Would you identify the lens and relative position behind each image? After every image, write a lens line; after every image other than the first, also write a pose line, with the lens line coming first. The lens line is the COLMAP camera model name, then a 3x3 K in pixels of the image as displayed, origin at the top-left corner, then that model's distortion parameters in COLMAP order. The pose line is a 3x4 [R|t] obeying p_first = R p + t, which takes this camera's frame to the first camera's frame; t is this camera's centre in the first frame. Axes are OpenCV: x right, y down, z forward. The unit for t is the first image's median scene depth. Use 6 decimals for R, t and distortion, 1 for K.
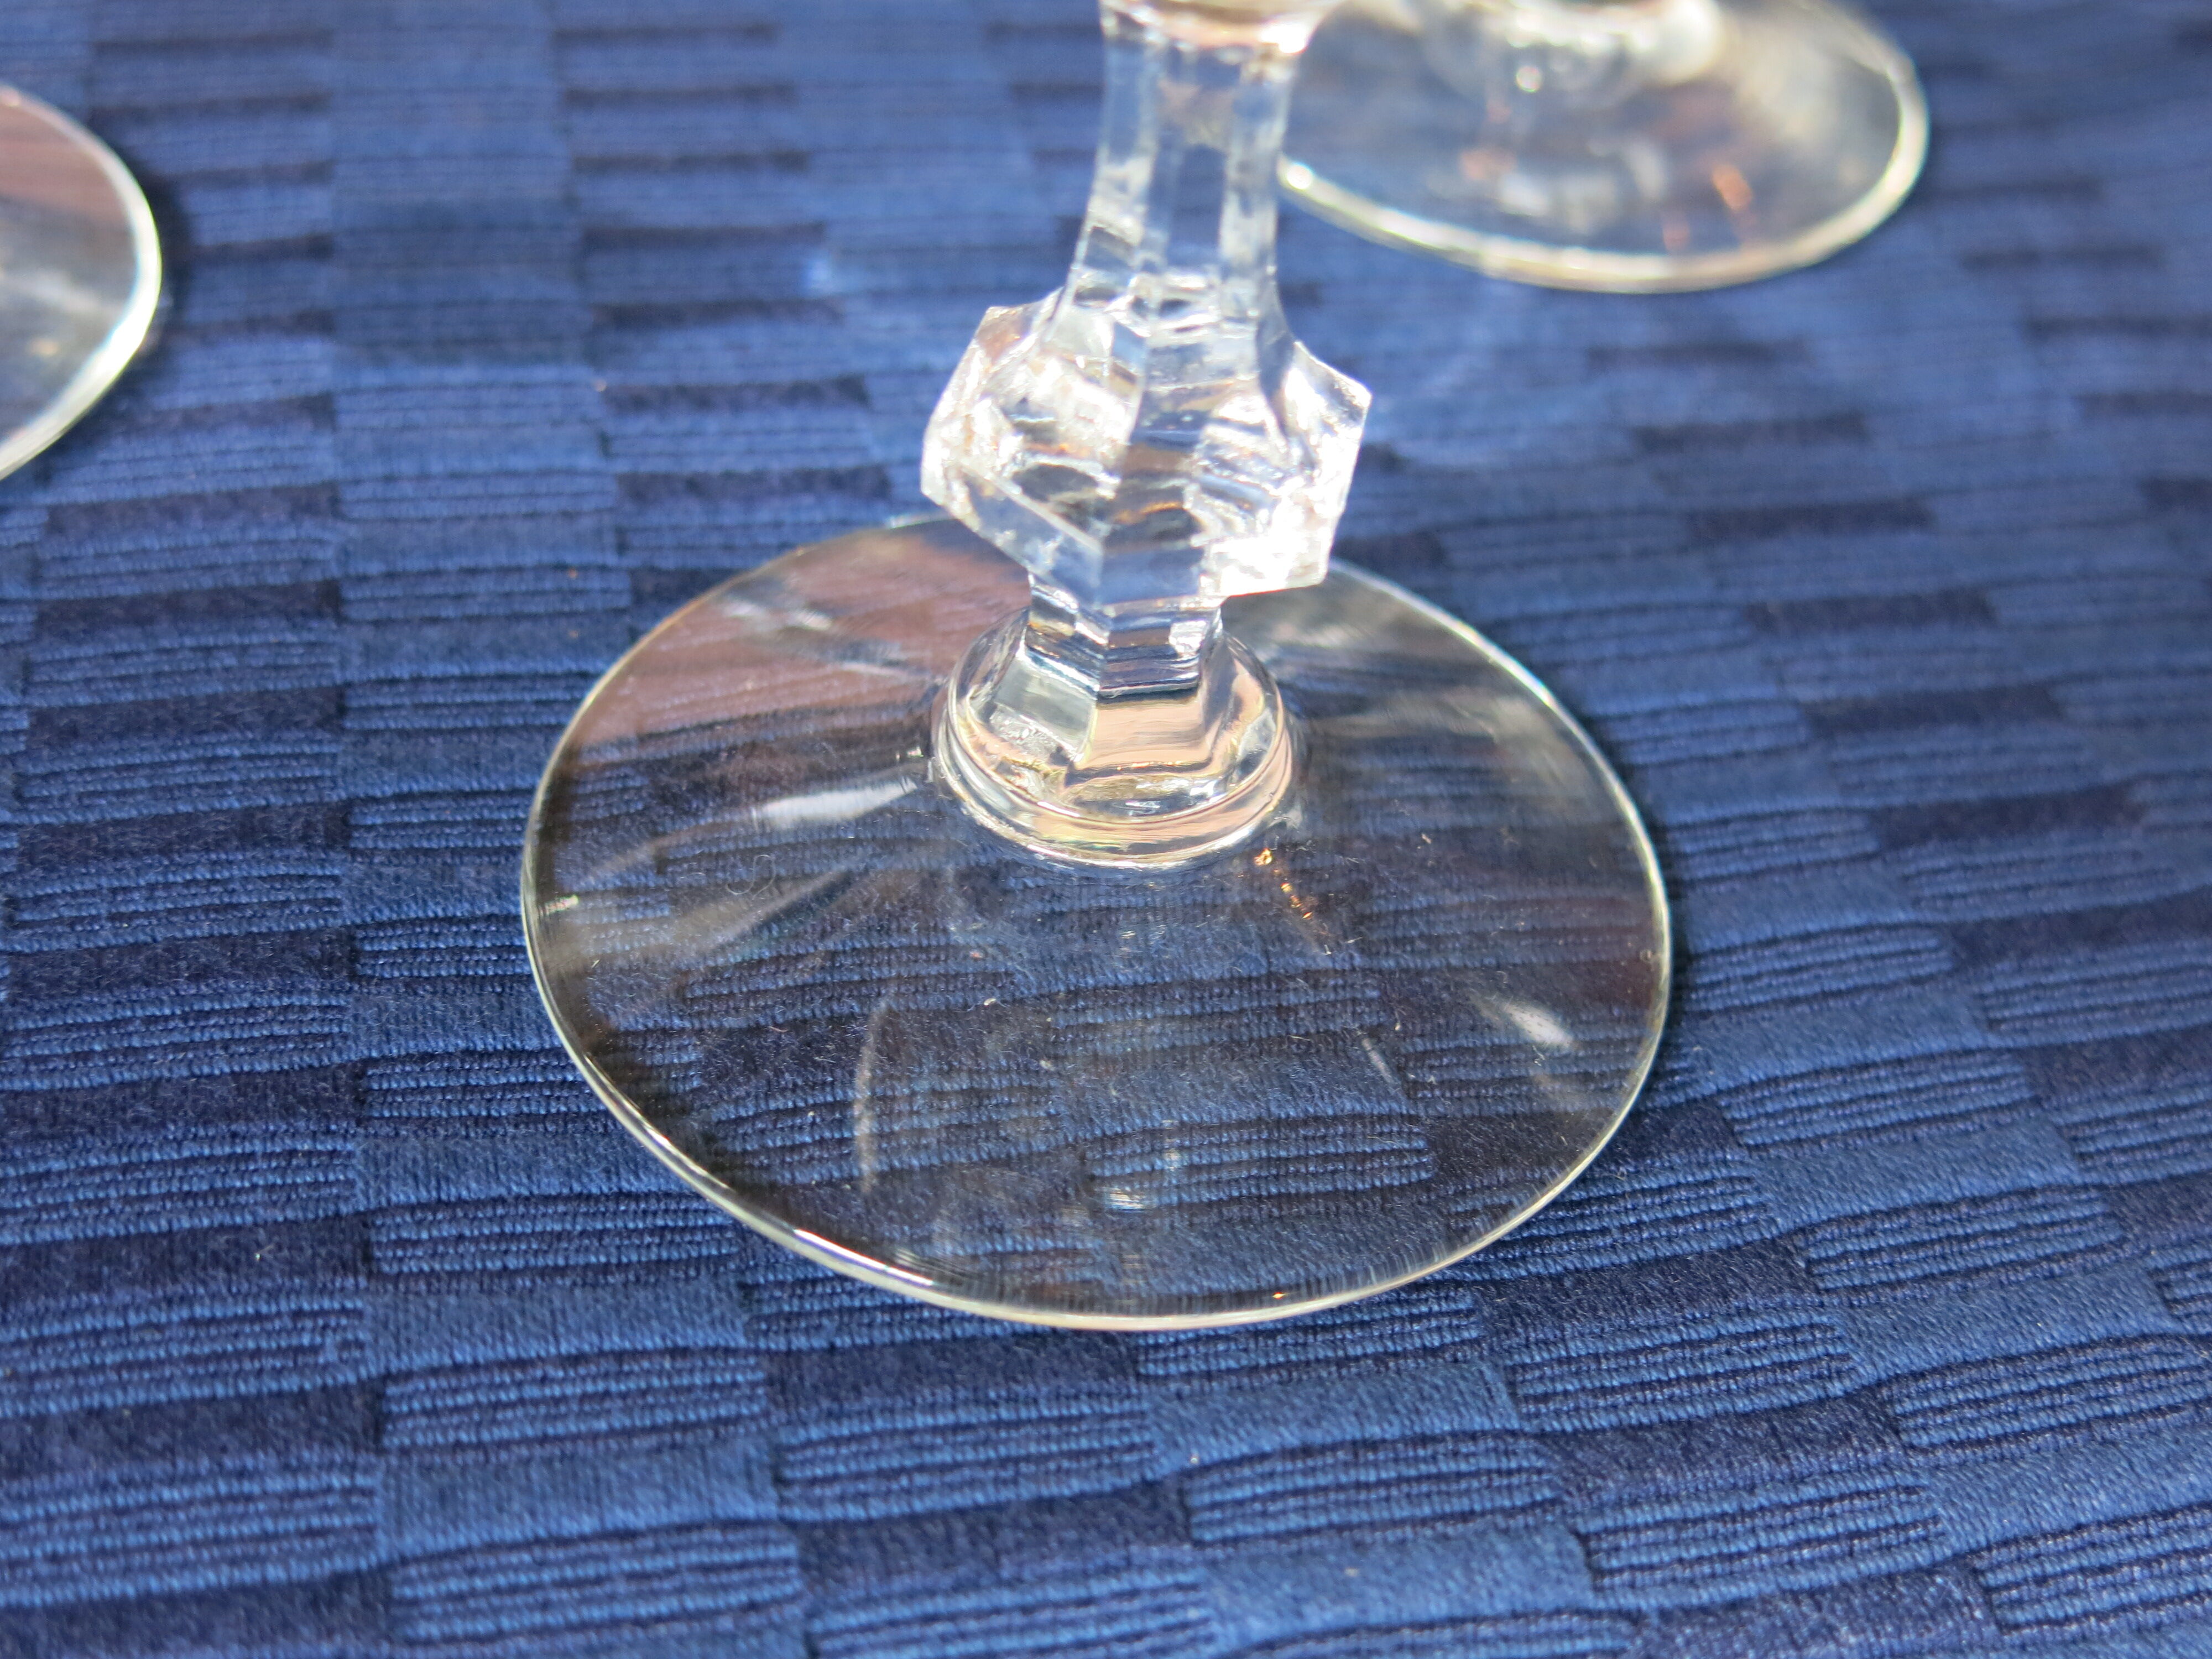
lens RADIAL K [[2702.2, 0, 1103.0], [0, 2702.2, 875.0], [0, 0, 1]] dist [-0.034950, -0.095539]
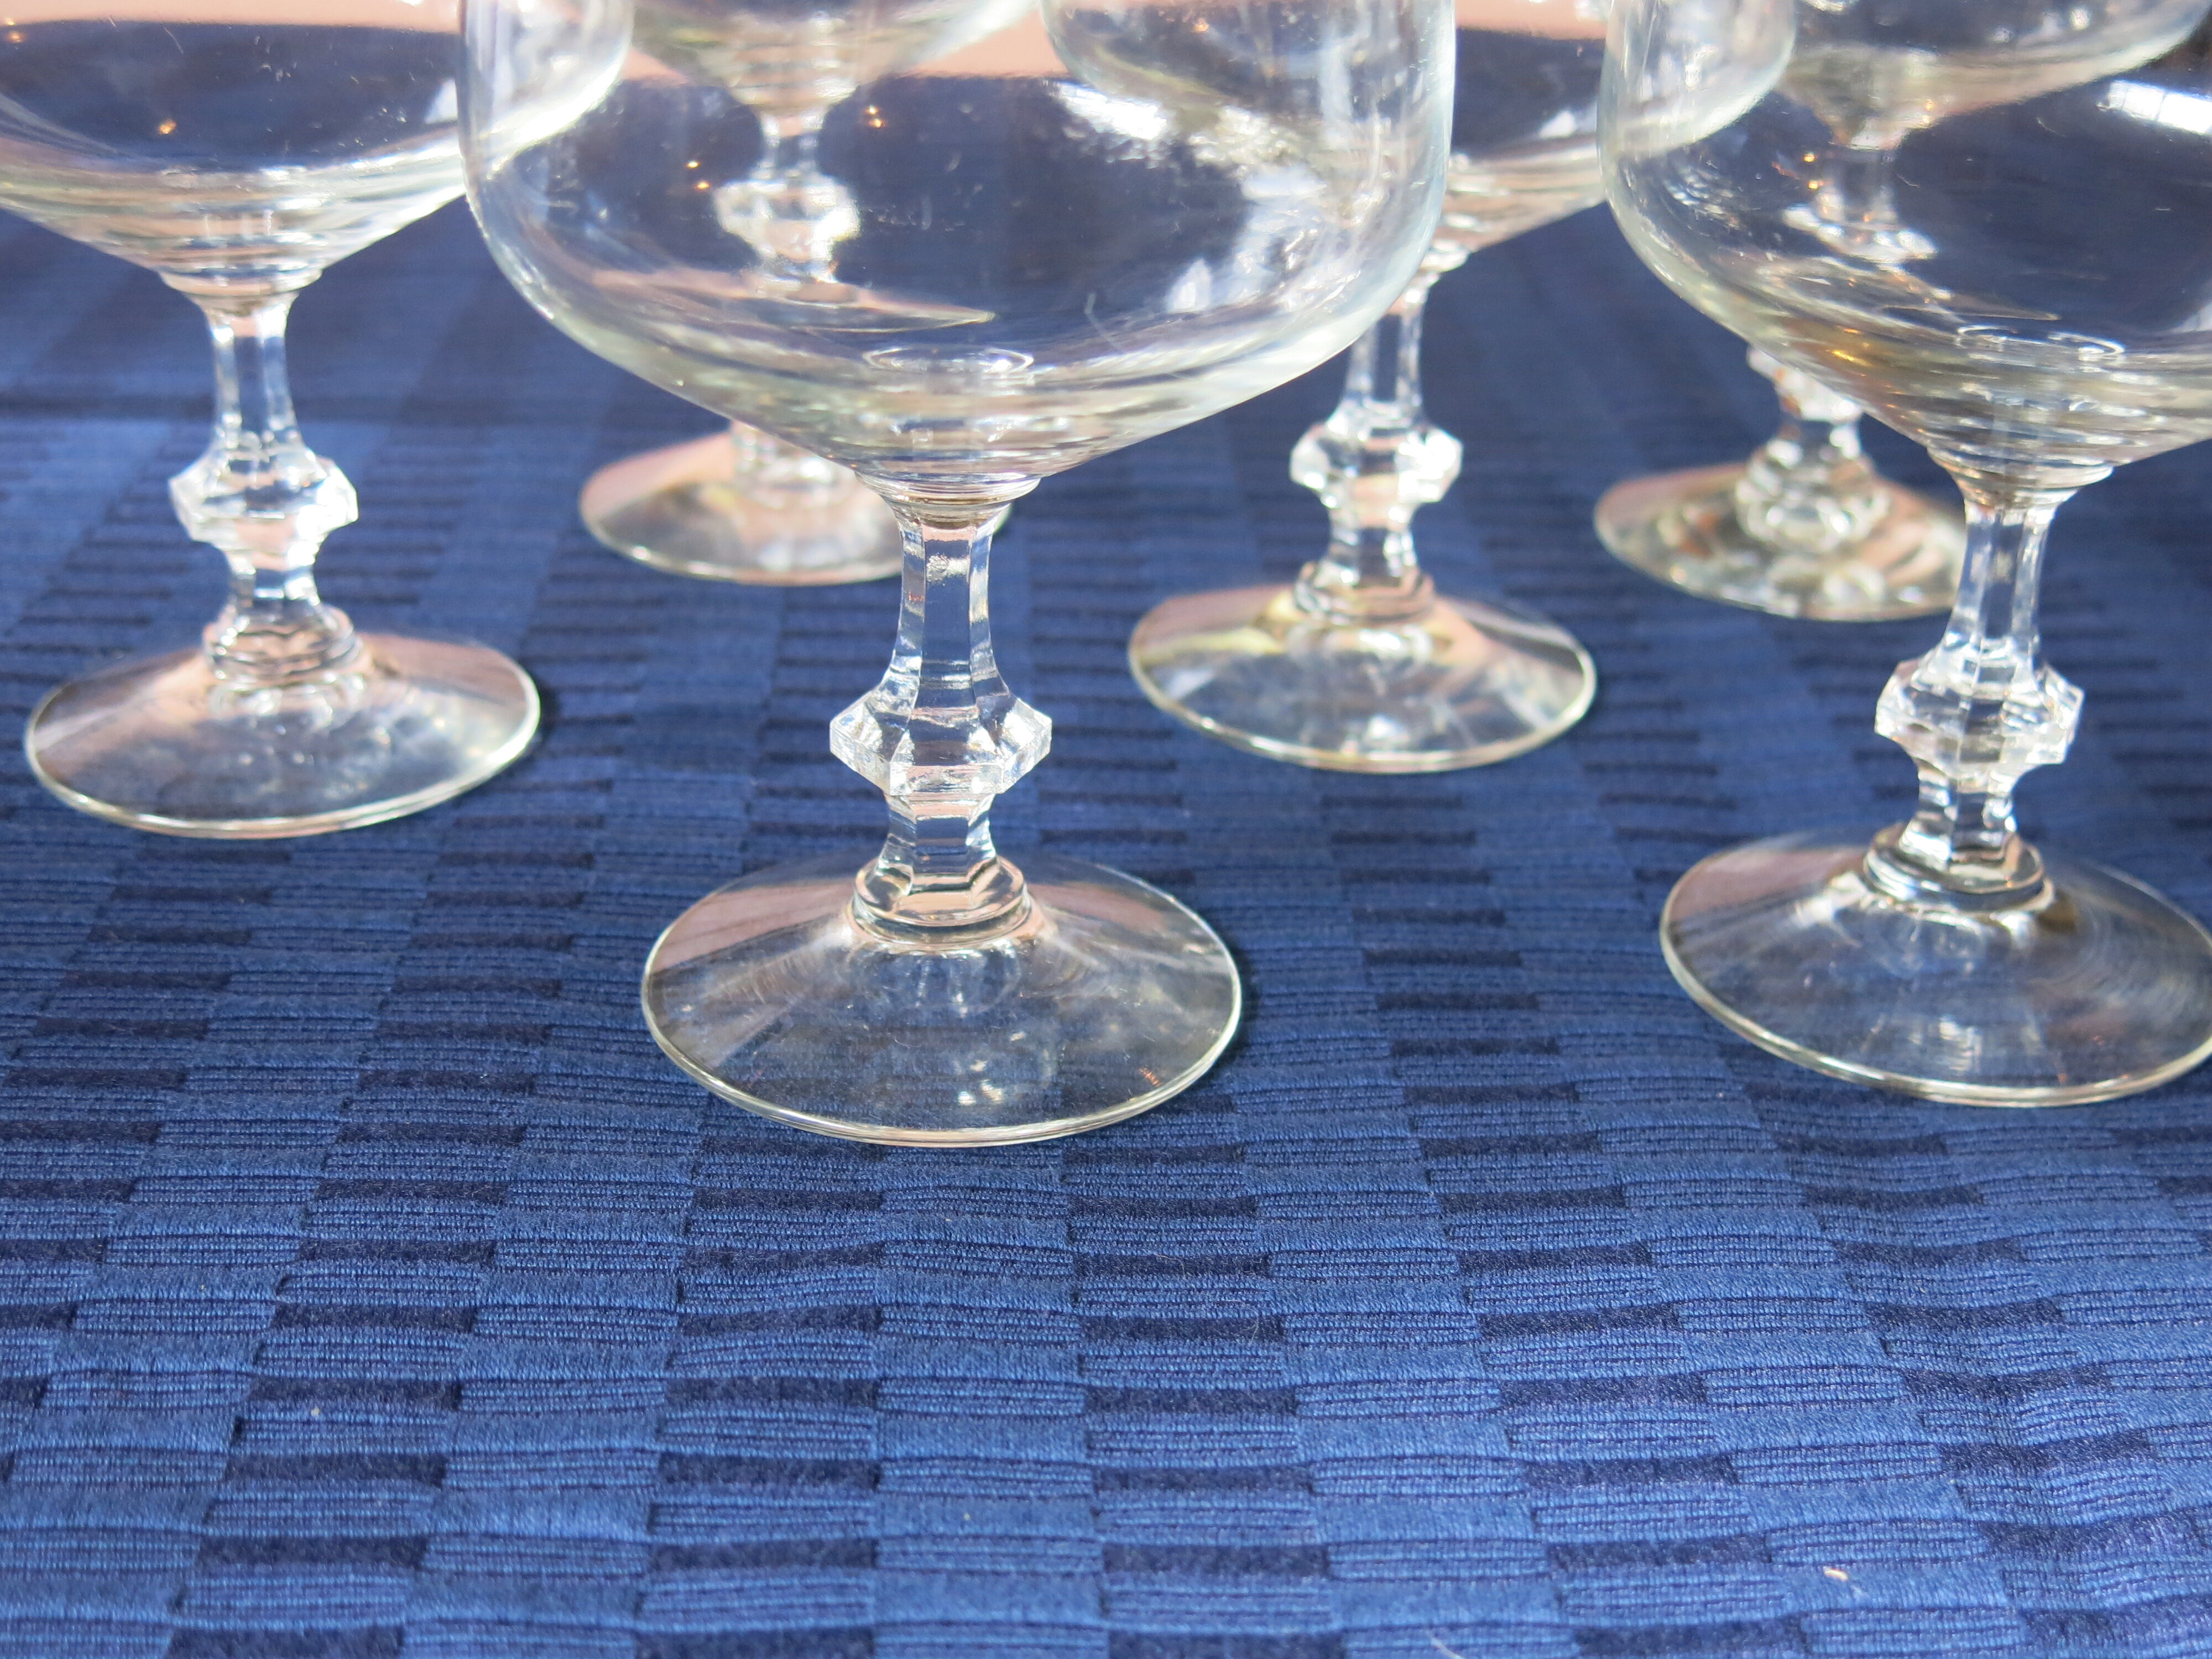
lens RADIAL K [[2702.2, 0, 1103.0], [0, 2702.2, 875.0], [0, 0, 1]] dist [-0.034950, -0.095539]
pose [[0.983040, 0.028947, -0.181094, 0.394613], [-0.082364, 0.951962, -0.294930, 0.413507], [0.163857, 0.304844, 0.938201, -0.693321]]
